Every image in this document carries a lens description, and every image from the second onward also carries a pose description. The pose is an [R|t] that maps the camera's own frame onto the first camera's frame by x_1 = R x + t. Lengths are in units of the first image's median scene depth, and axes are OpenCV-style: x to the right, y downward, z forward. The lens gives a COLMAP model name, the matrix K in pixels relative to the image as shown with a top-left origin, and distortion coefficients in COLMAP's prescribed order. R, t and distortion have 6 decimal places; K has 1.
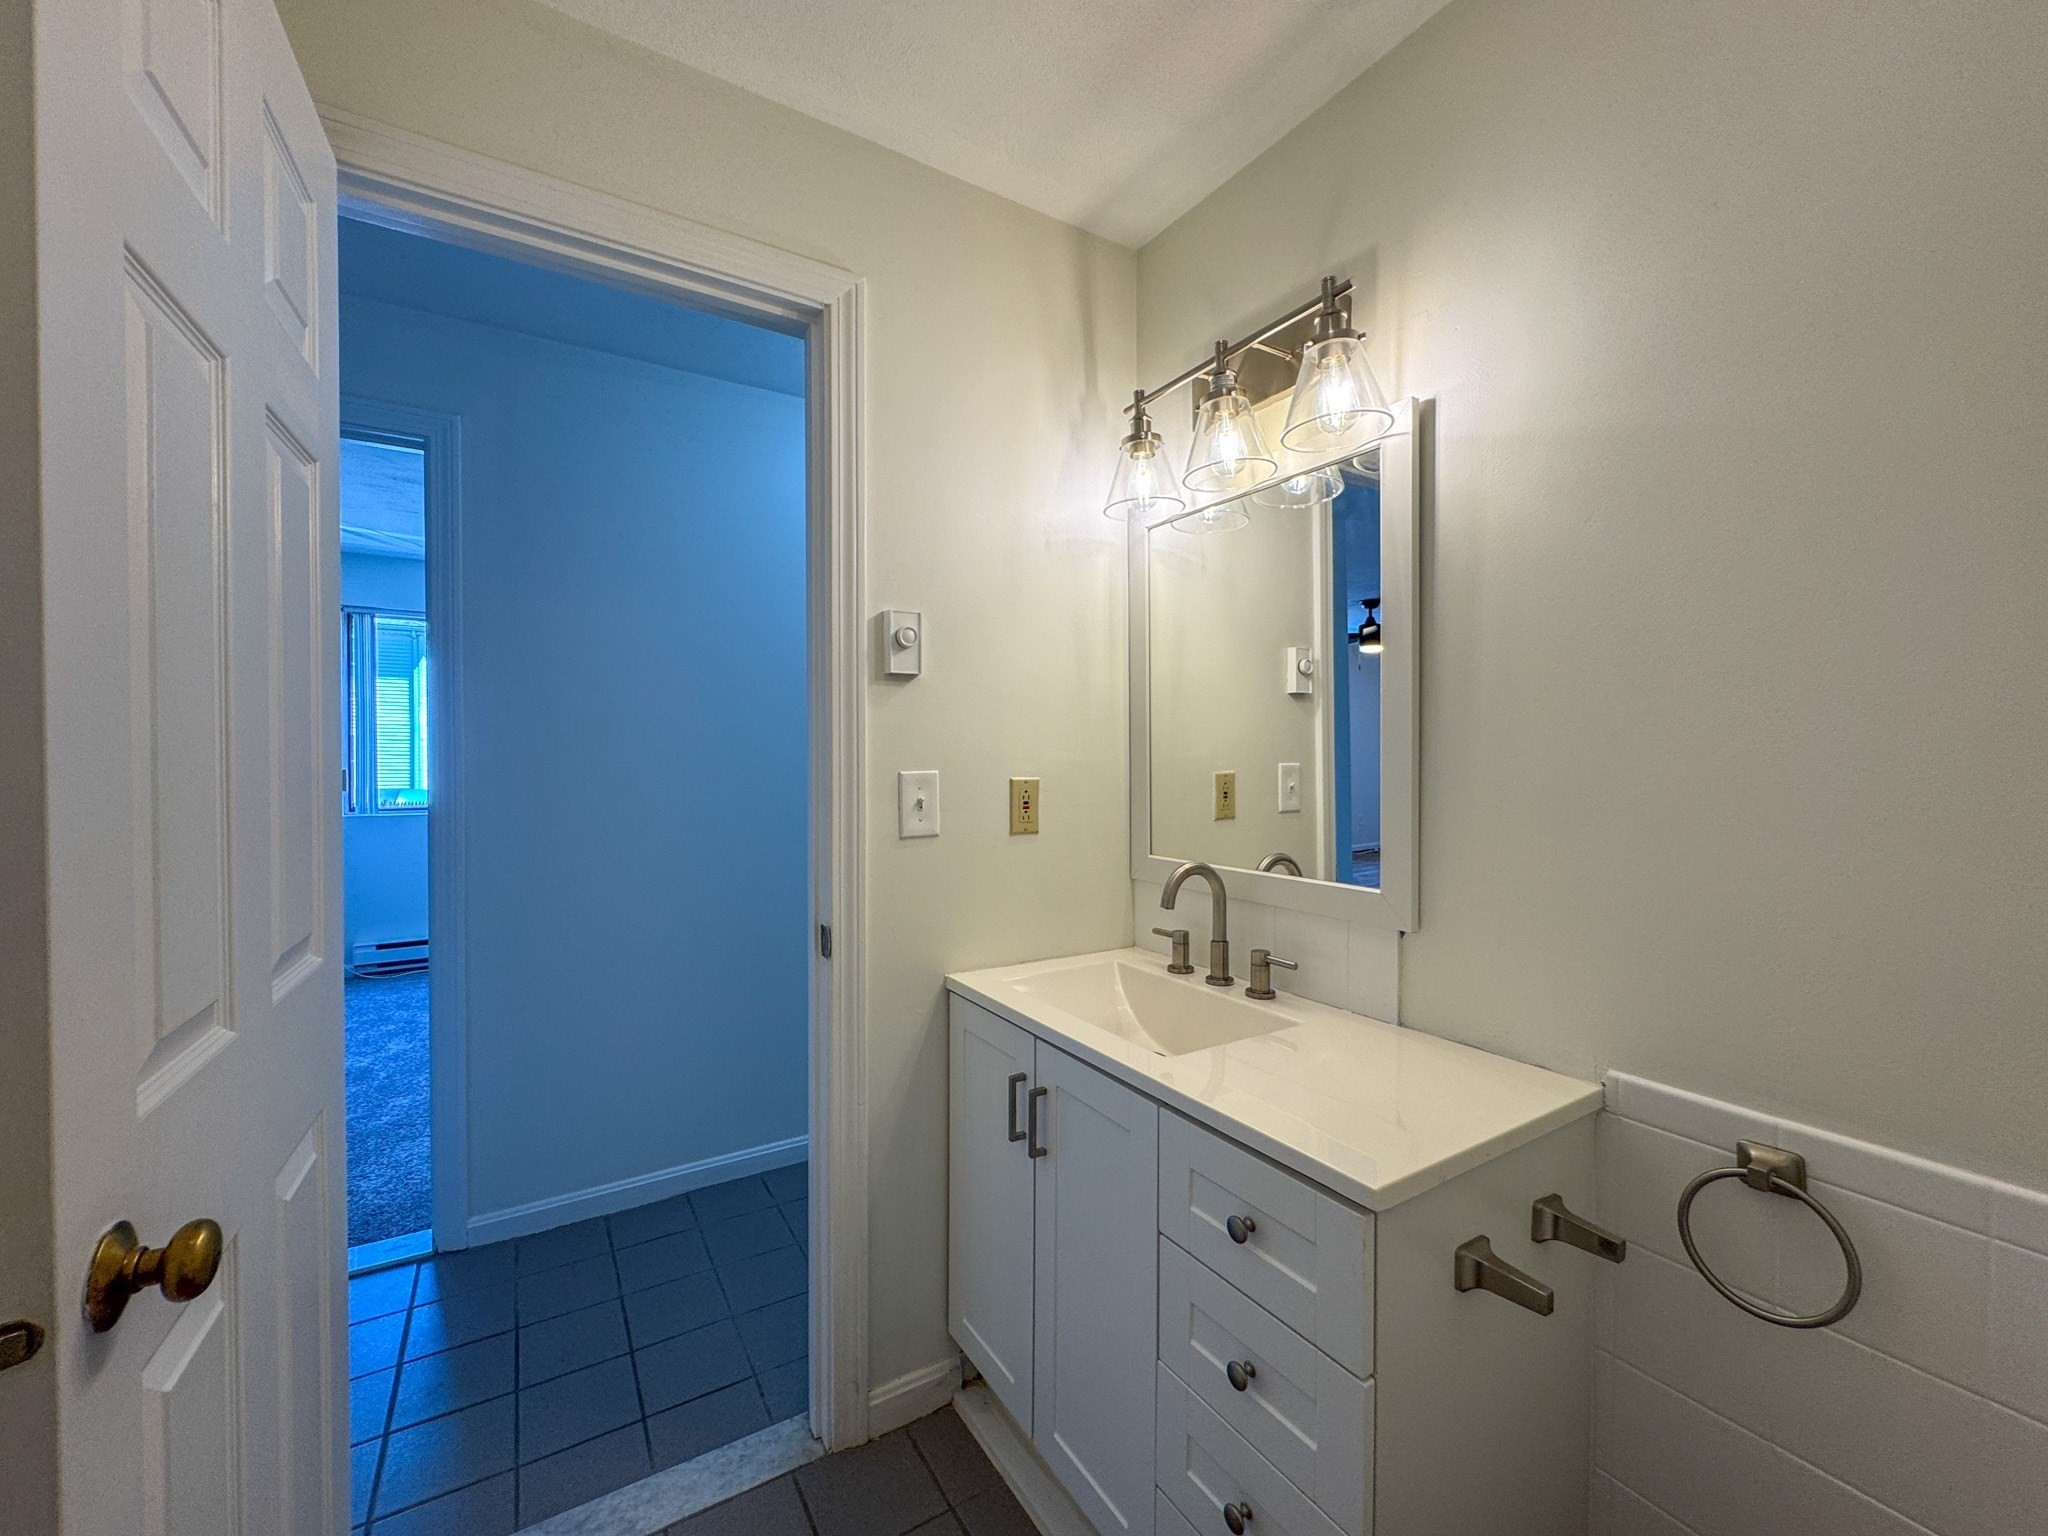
lens RADIAL K [[812.8, 0, 1016.8], [0, 812.8, 764.2], [0, 0, 1]] dist [-0.000262, -0.000049]
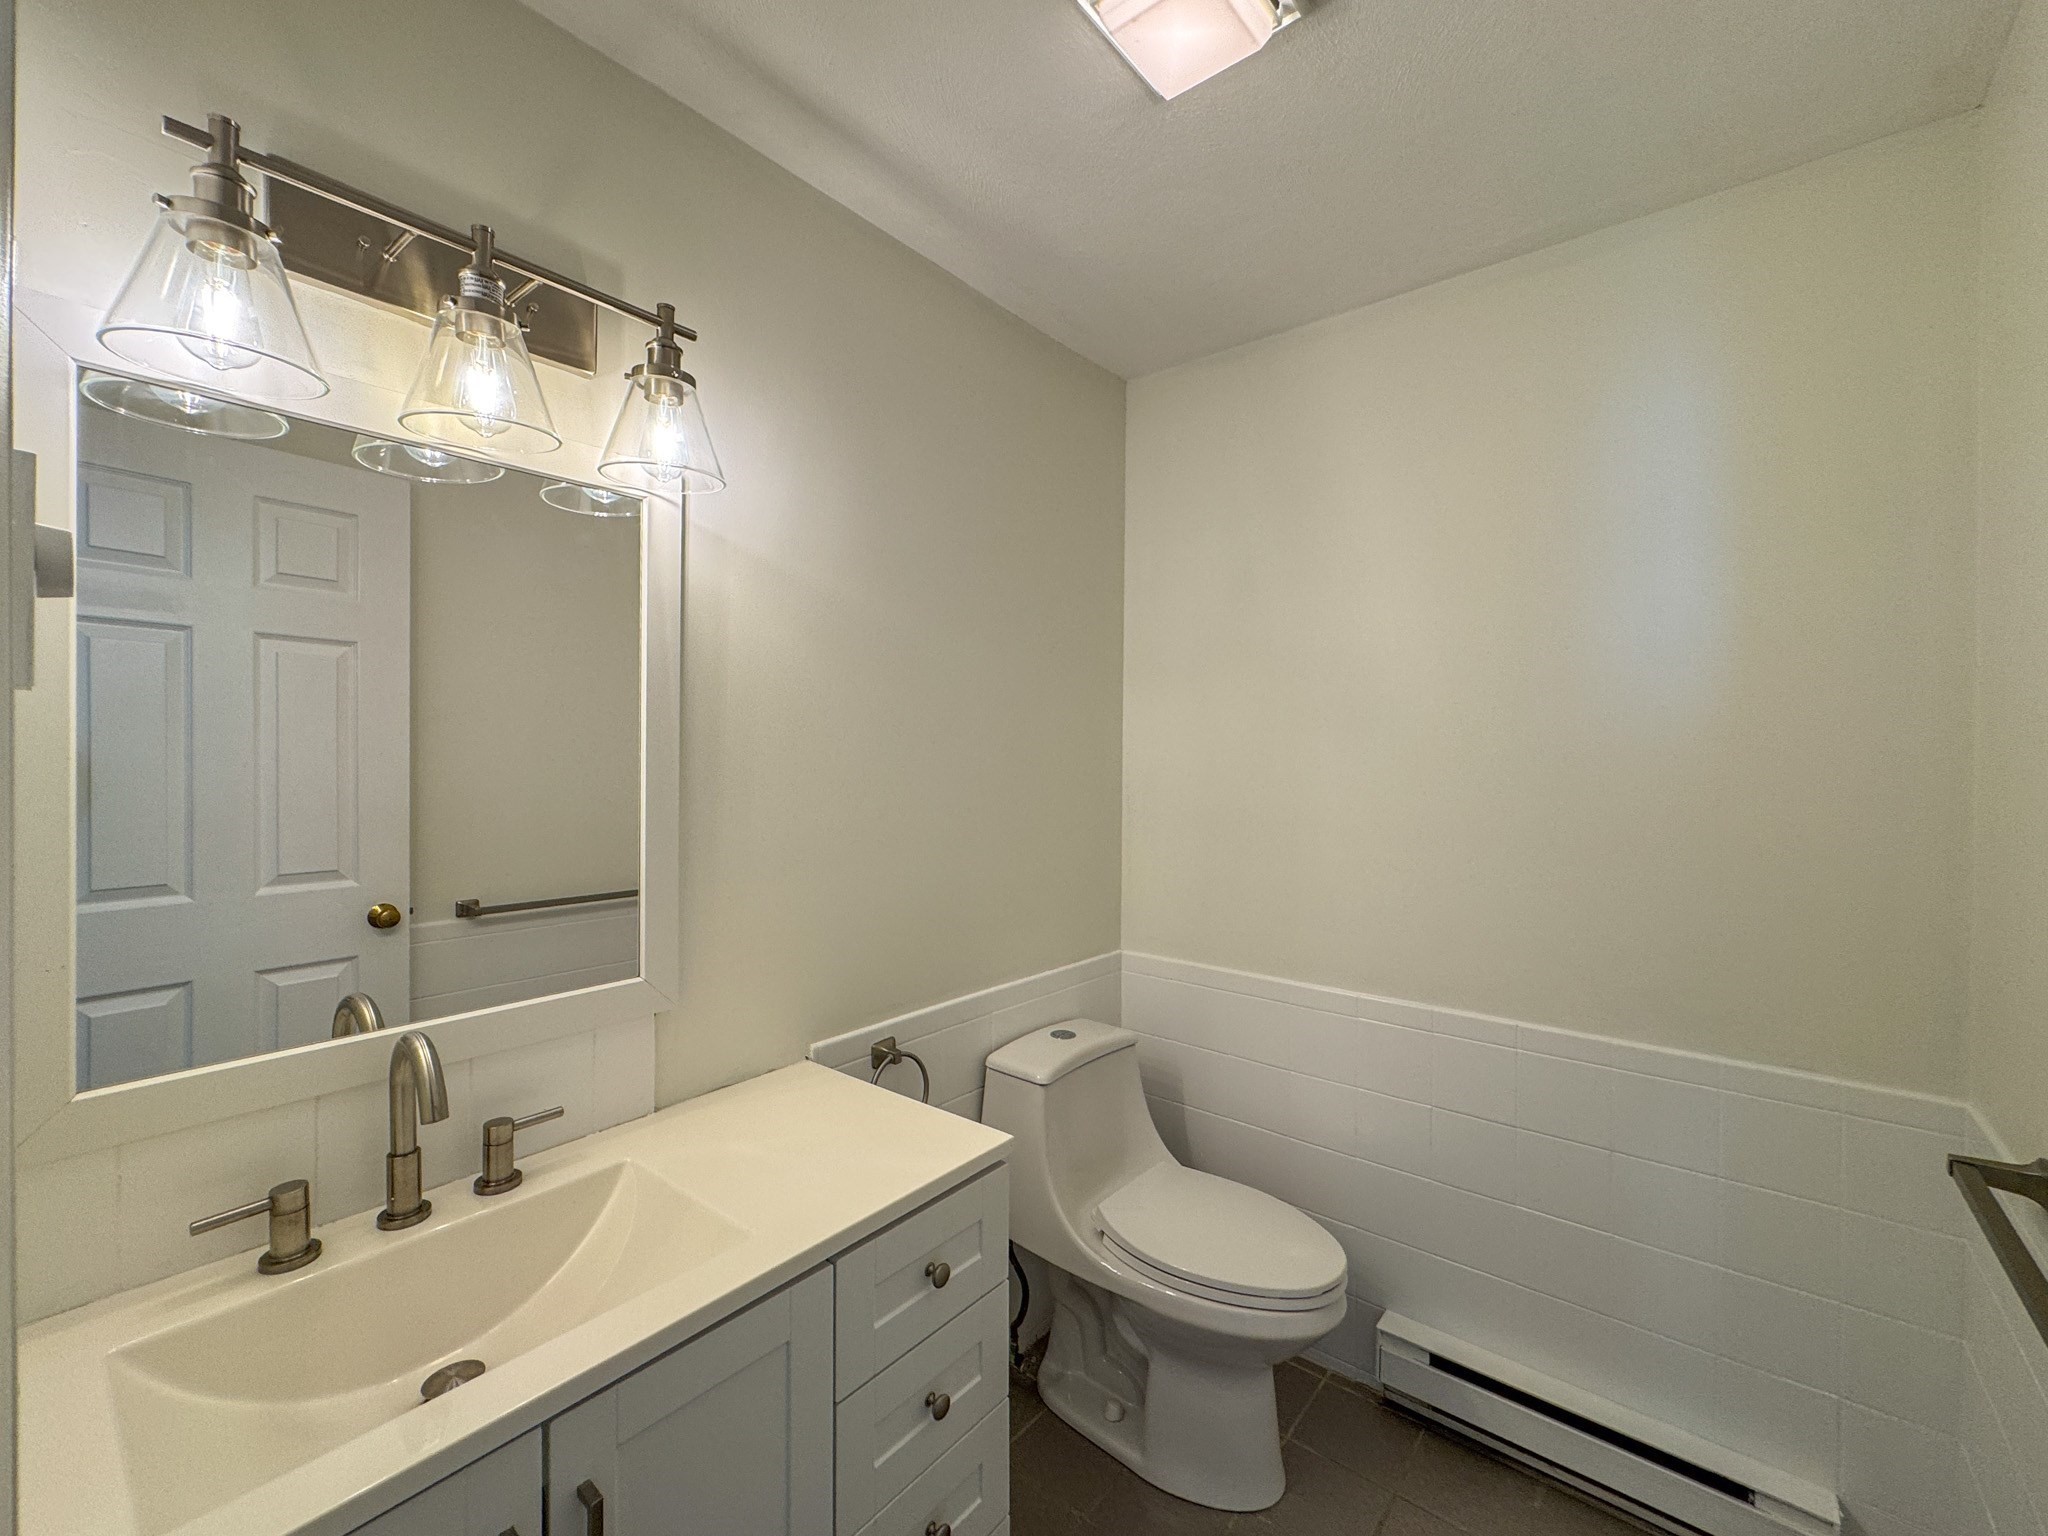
lens RADIAL K [[812.8, 0, 1016.8], [0, 812.8, 764.2], [0, 0, 1]] dist [-0.000262, -0.000049]
pose [[-0.333246, 0.000091, 0.942840, -0.525406], [0.009018, 0.999955, 0.003091, -0.083482], [-0.942797, 0.009533, -0.333232, 0.810019]]
